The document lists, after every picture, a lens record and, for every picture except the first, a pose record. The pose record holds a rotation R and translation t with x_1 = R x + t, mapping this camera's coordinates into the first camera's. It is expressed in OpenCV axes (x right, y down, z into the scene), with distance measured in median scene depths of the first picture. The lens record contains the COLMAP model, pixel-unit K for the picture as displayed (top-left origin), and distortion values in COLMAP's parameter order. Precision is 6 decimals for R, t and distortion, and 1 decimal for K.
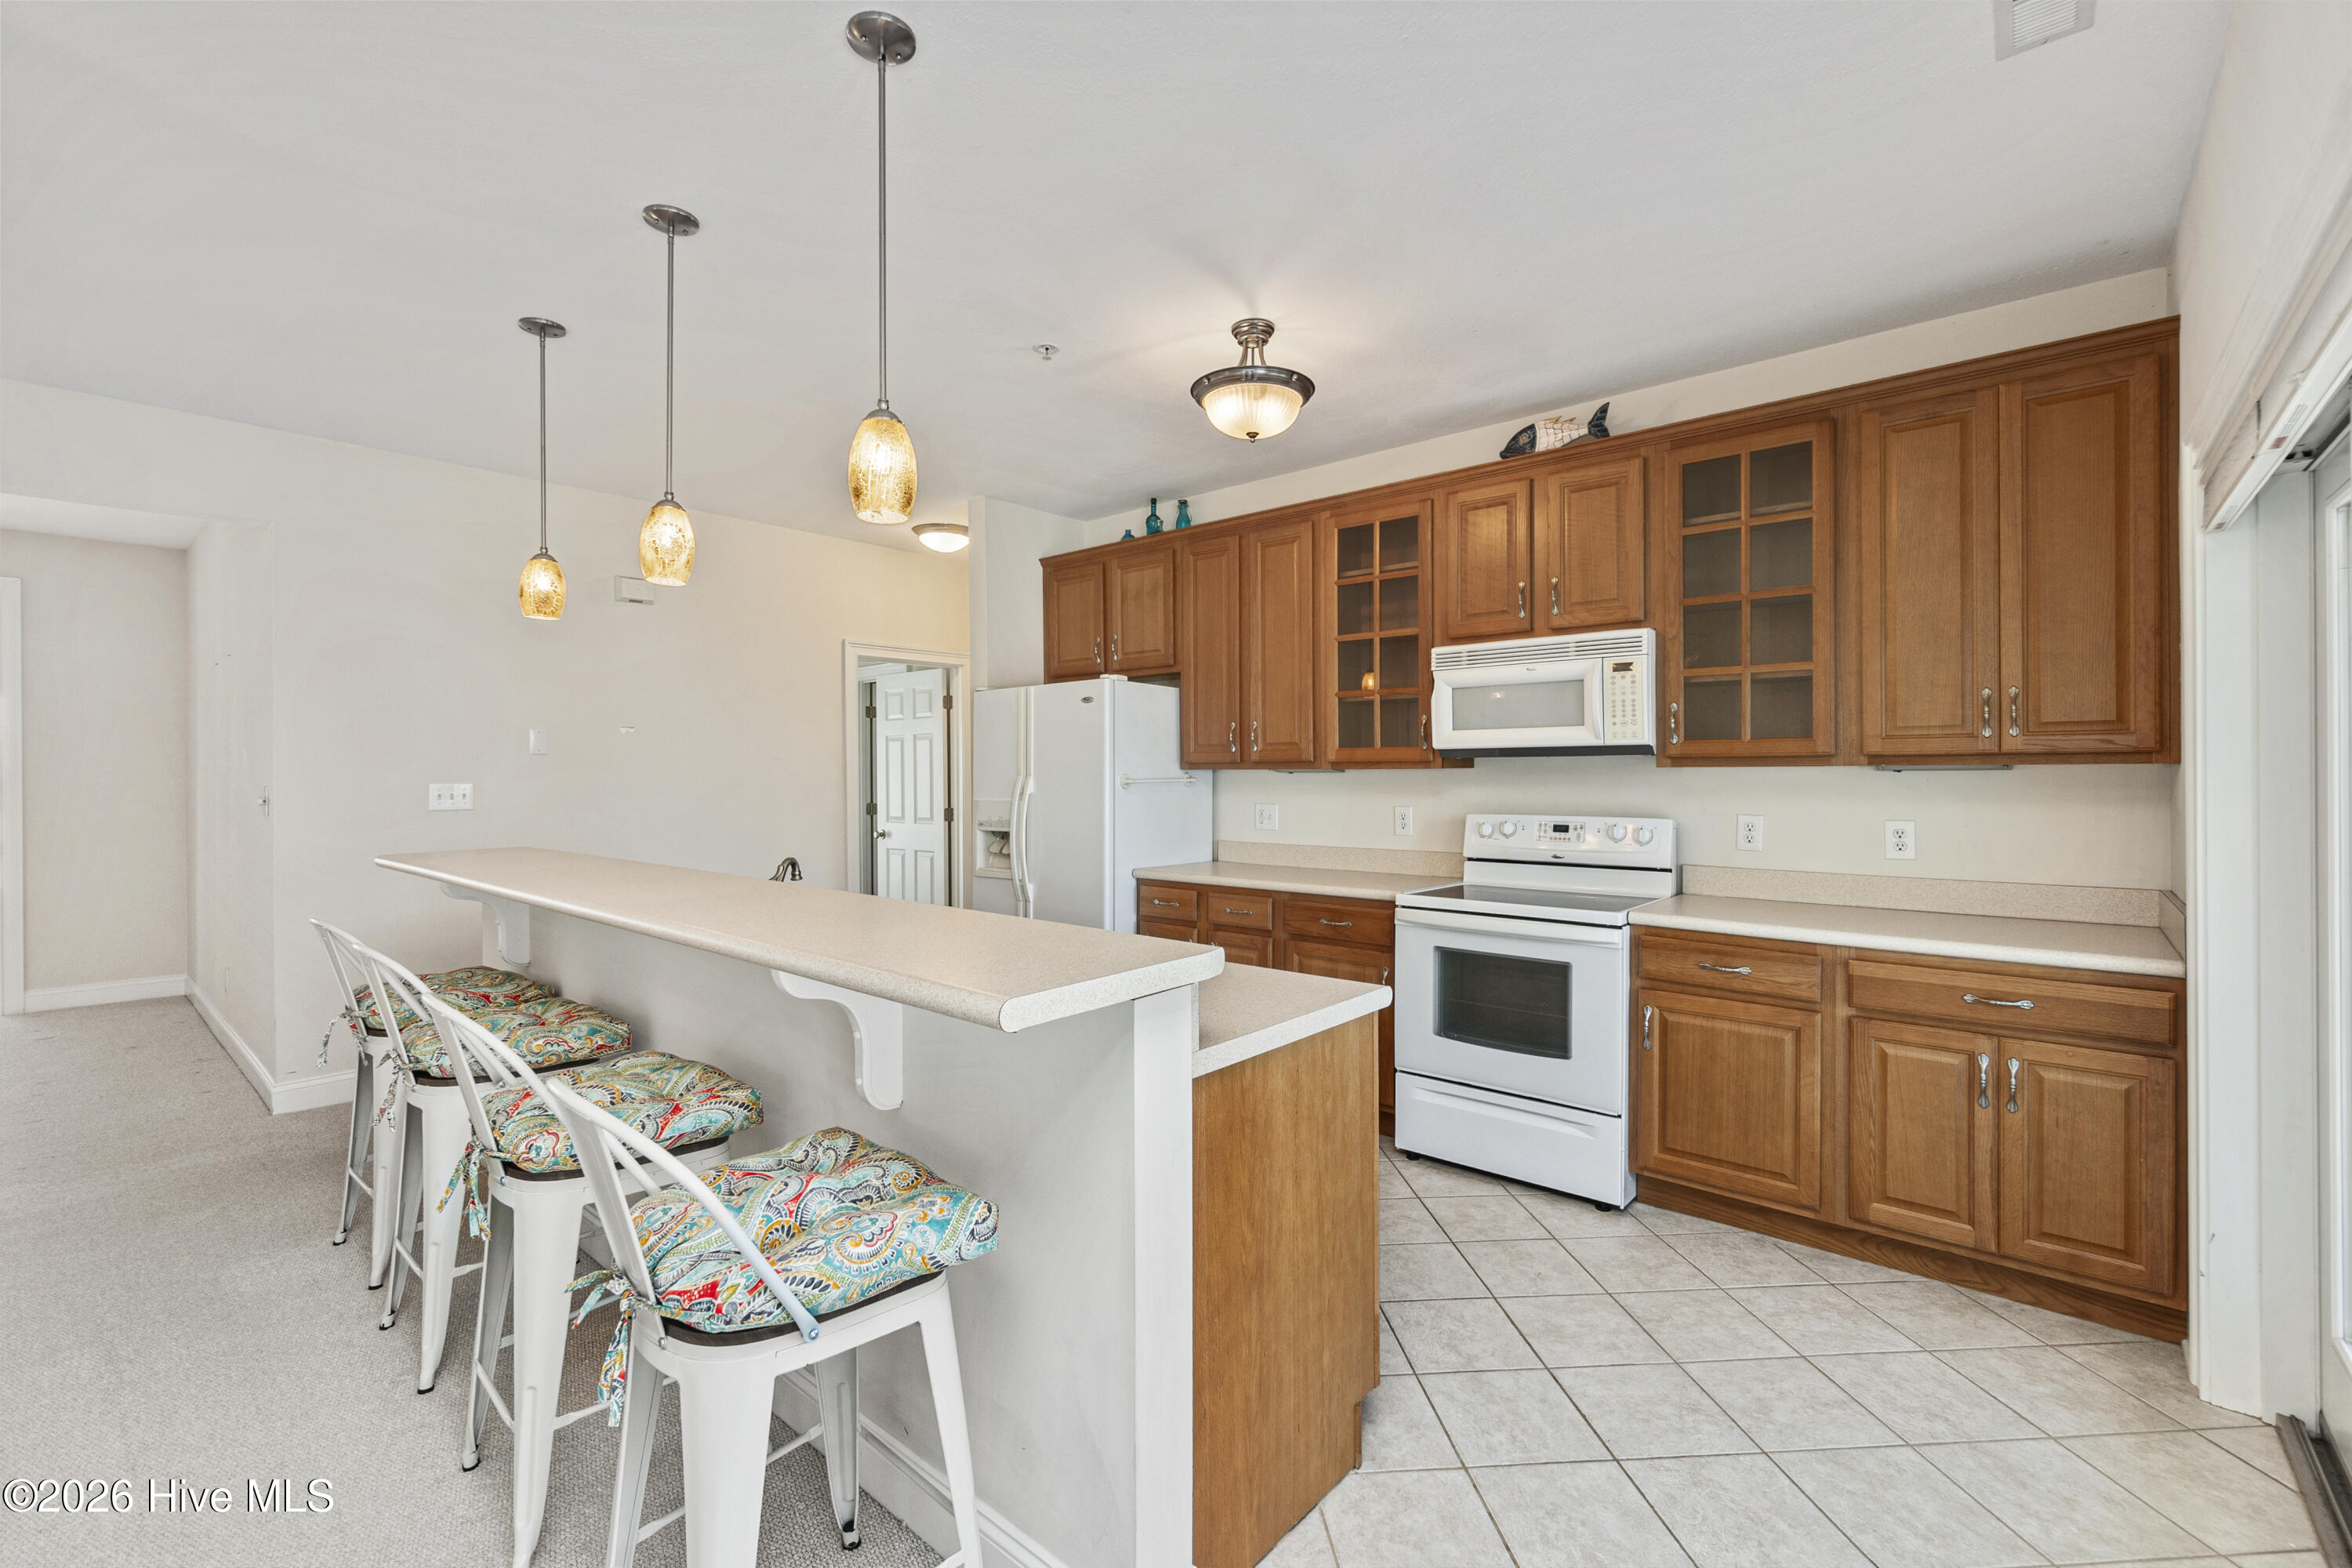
lens RADIAL K [[1012.3, 0, 1157.9], [0, 1012.3, 769.6], [0, 0, 1]] dist [-0.009931, 0.003110]
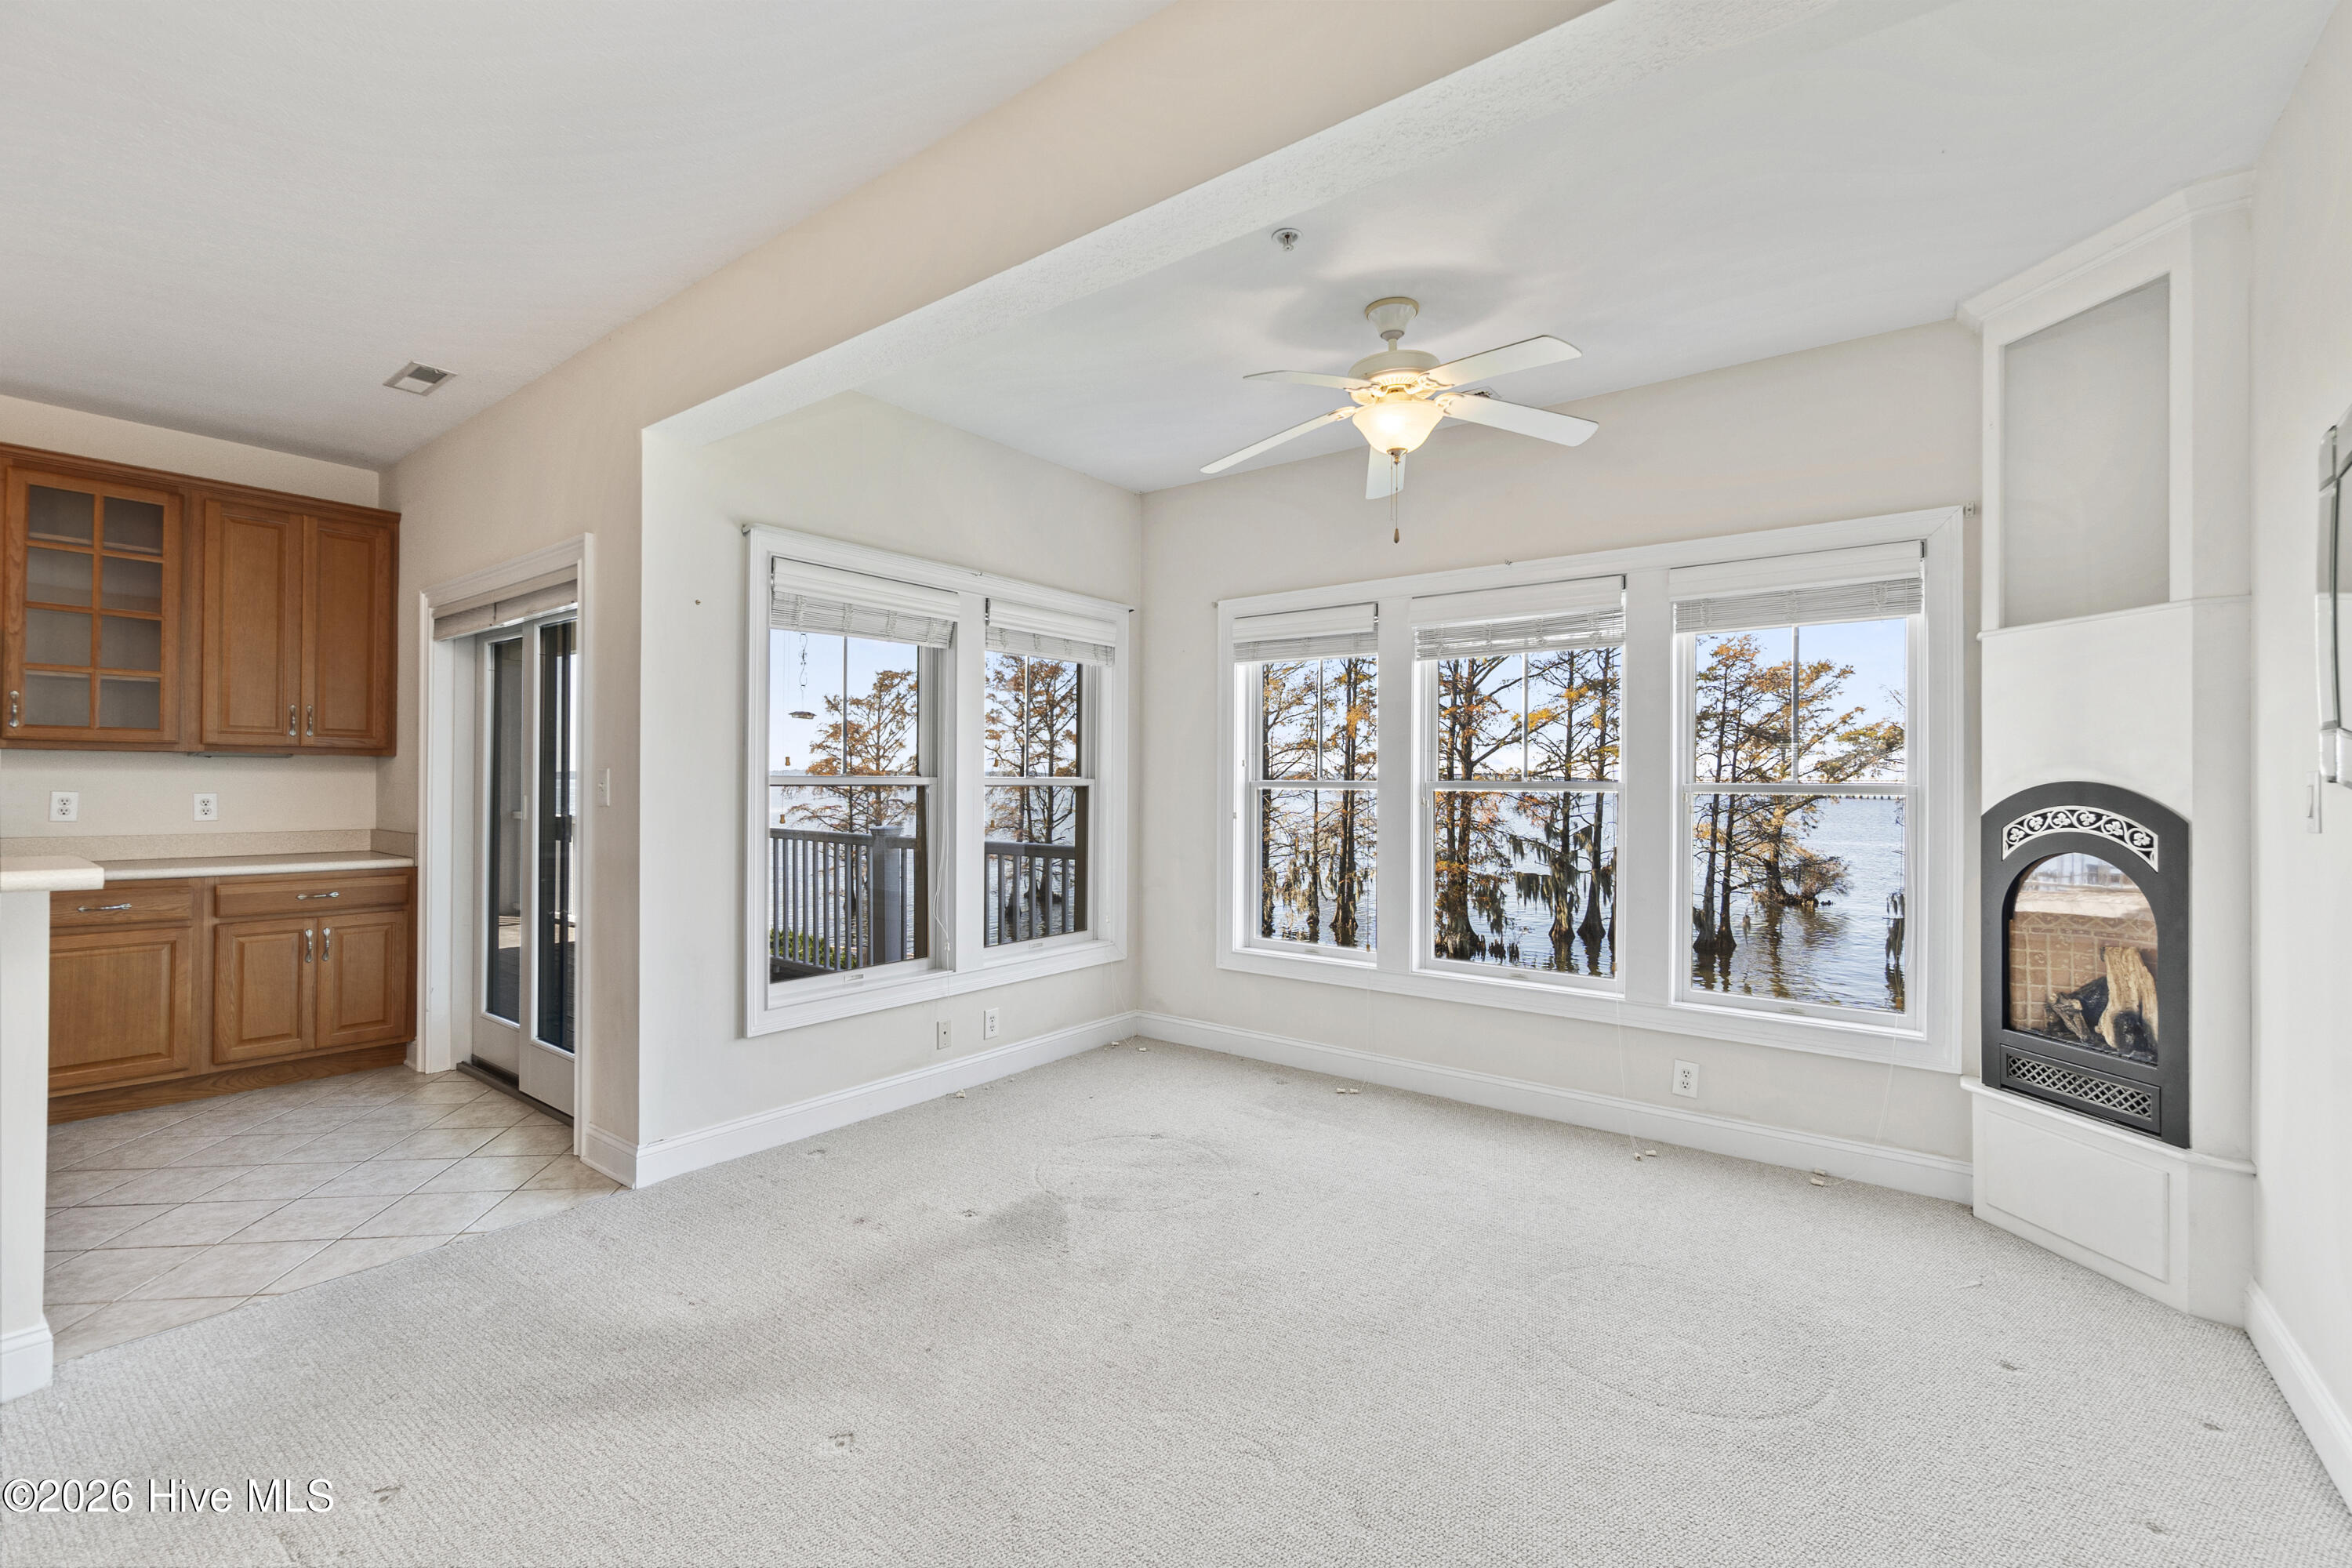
lens RADIAL K [[1012.3, 0, 1160.3], [0, 1012.3, 776.0], [0, 0, 1]] dist [-0.009931, 0.003110]
pose [[-0.064891, 0.009322, 0.997849, -0.653243], [-0.011660, 0.999881, -0.010099, 0.023958], [-0.997824, -0.012290, -0.064774, -0.196830]]
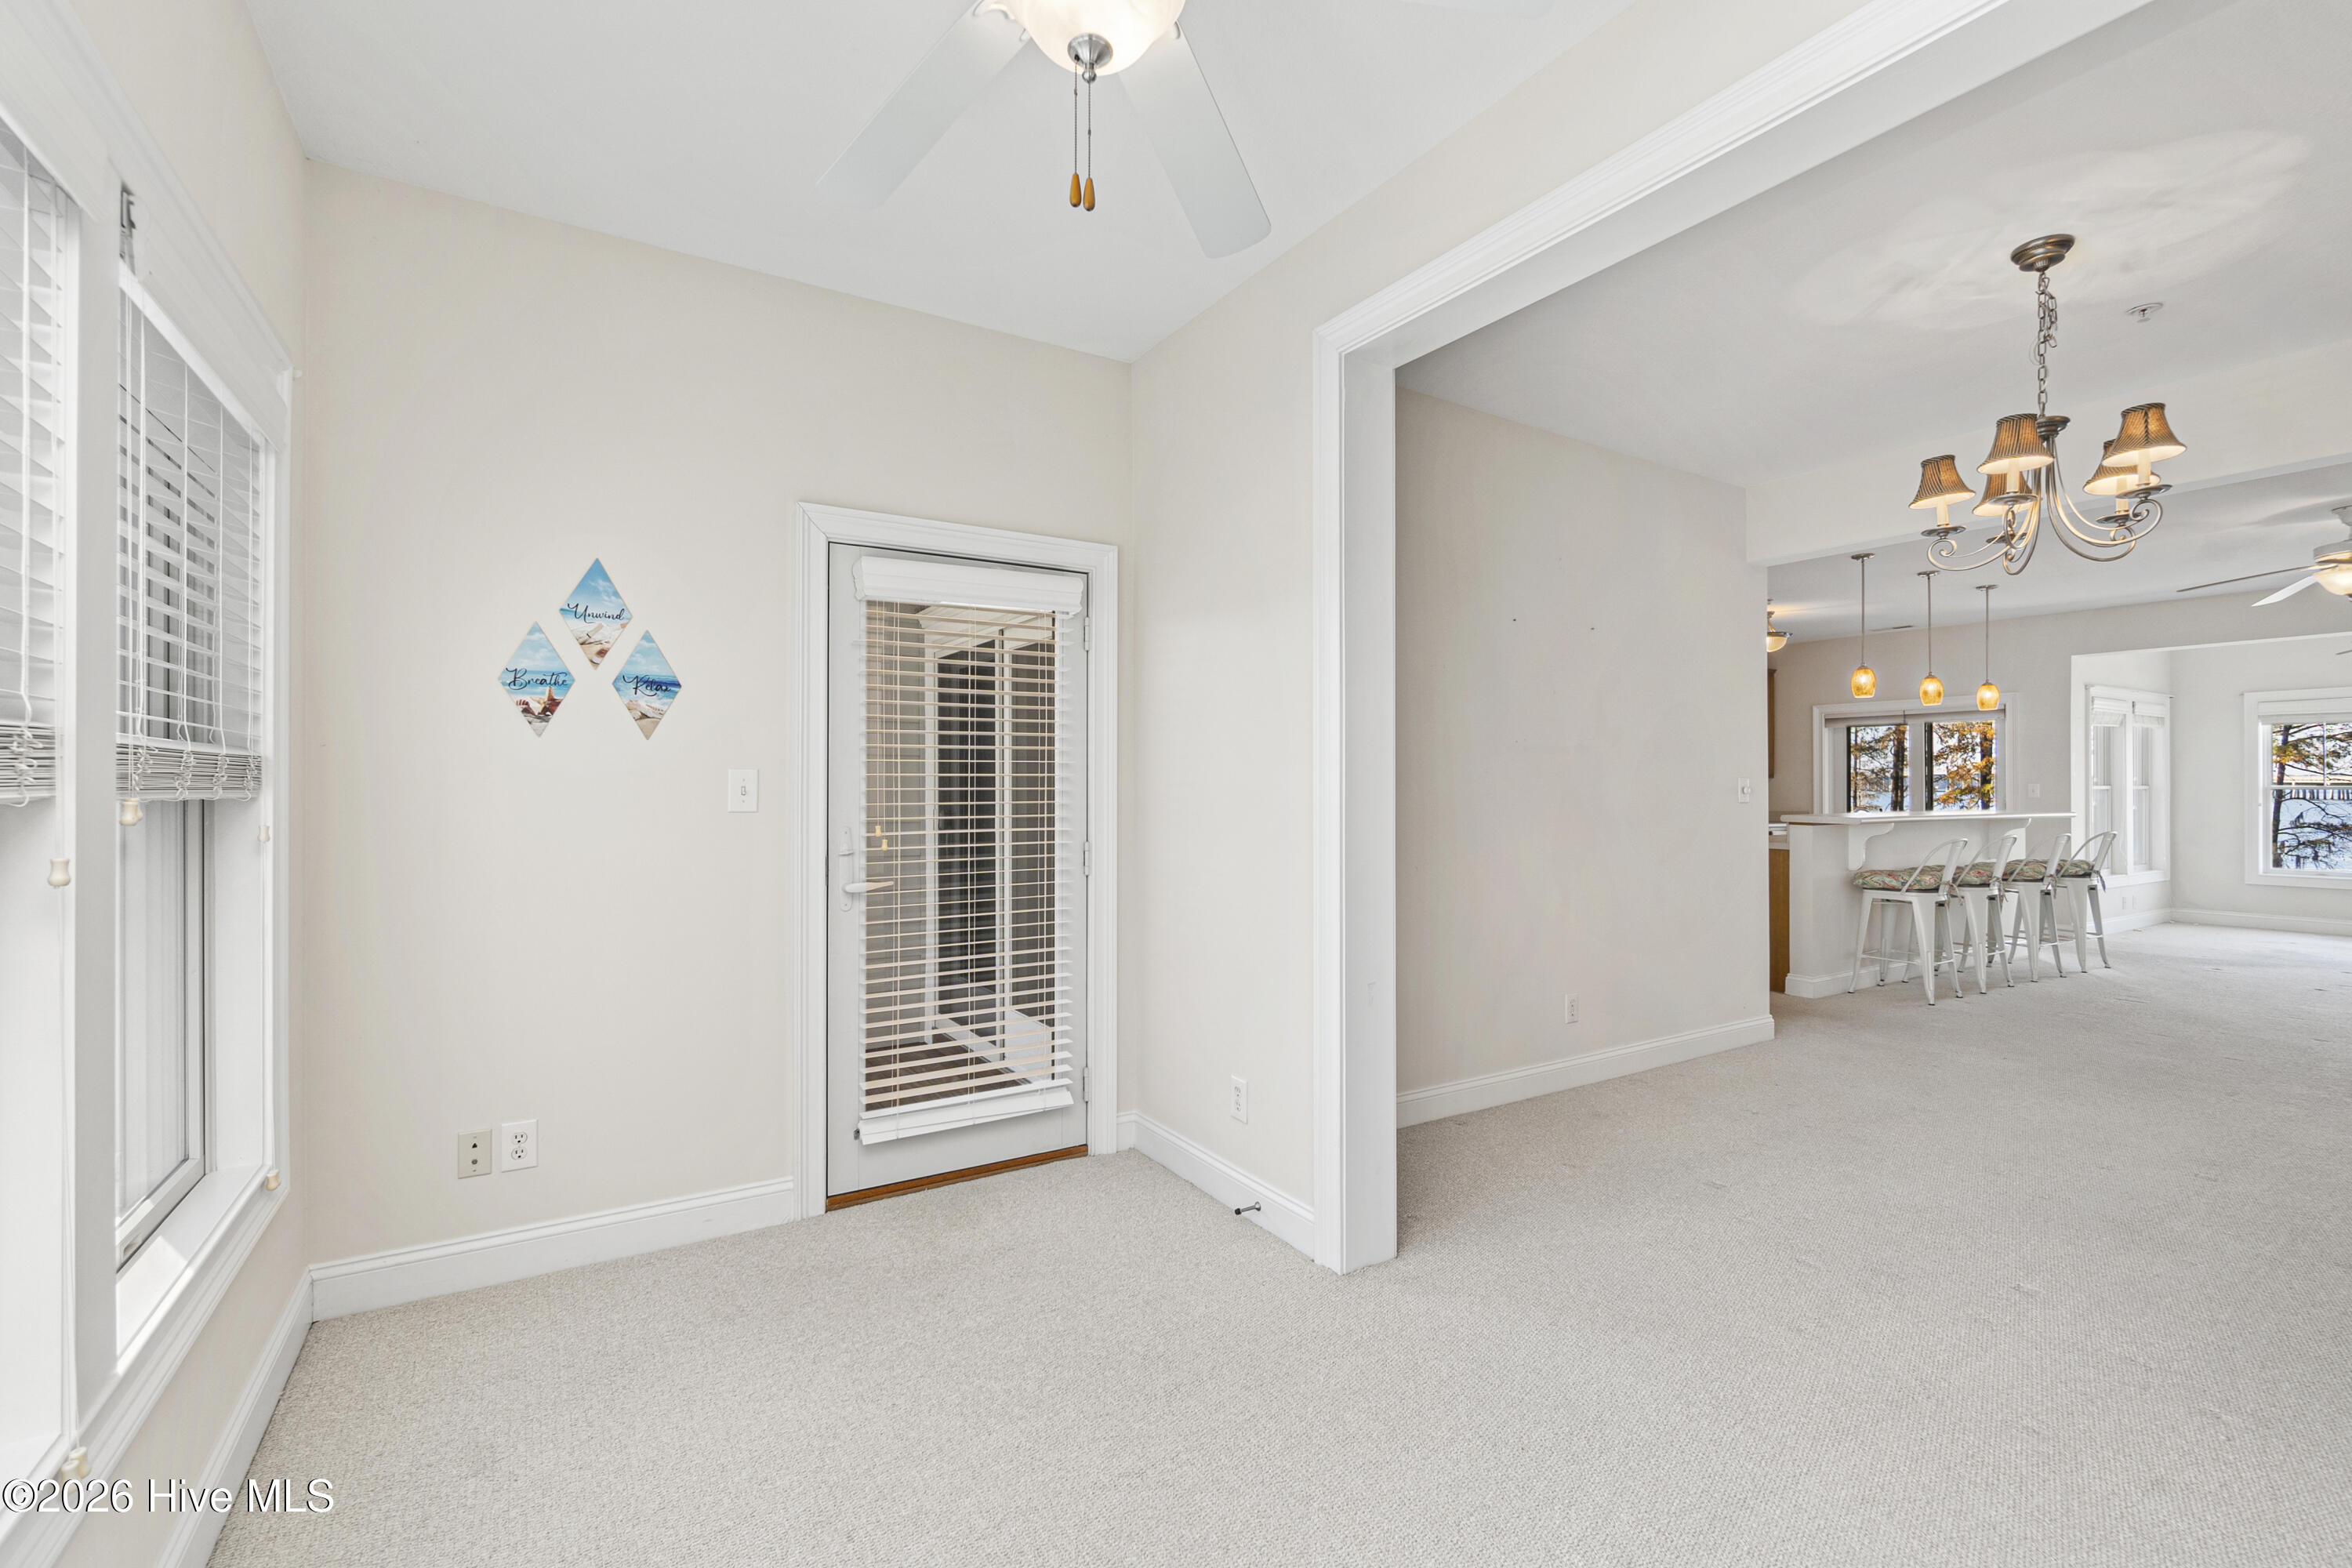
lens RADIAL K [[1012.3, 0, 1173.6], [0, 1012.3, 794.8], [0, 0, 1]] dist [-0.009931, 0.003110]
pose [[0.295979, -0.002161, 0.955192, -2.616455], [-0.005216, 0.999979, 0.003879, 0.042173], [-0.955180, -0.006131, 0.295962, 1.525110]]
